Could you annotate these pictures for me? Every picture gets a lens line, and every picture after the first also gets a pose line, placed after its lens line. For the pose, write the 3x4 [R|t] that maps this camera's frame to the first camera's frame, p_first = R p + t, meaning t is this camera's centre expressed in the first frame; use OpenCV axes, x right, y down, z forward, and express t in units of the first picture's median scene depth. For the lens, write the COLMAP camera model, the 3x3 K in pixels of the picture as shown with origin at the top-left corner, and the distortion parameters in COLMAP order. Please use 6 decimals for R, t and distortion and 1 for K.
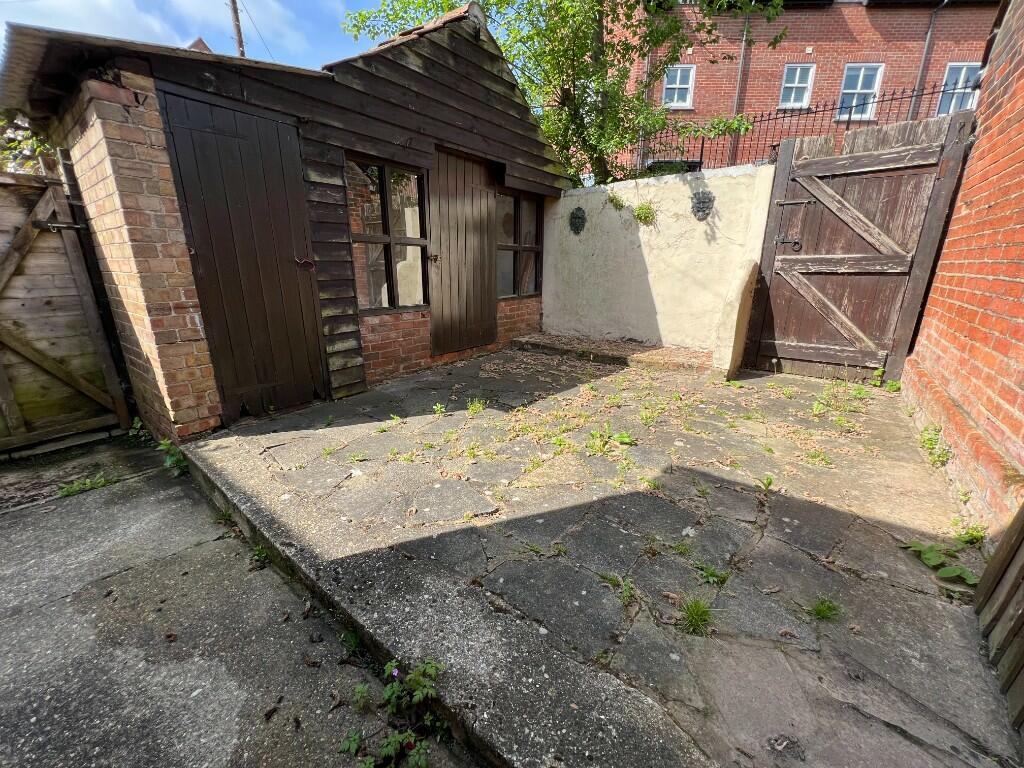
lens RADIAL K [[406.7, 0, 507.5], [0, 406.7, 383.7], [0, 0, 1]] dist [-0.003223, -0.000316]
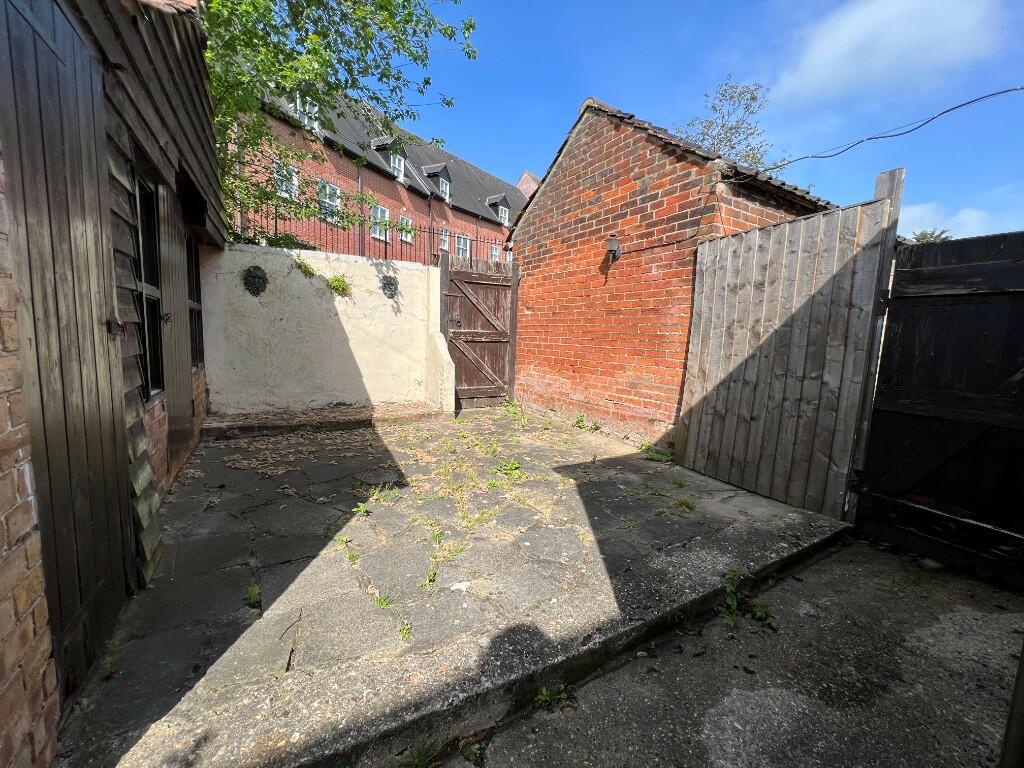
lens RADIAL K [[406.7, 0, 509.5], [0, 406.7, 383.6], [0, 0, 1]] dist [-0.003223, -0.000316]
pose [[0.371439, -0.096983, 0.923378, -0.655602], [0.227940, 0.973618, 0.010569, -0.102457], [-0.900043, 0.206549, 0.383746, 0.320787]]
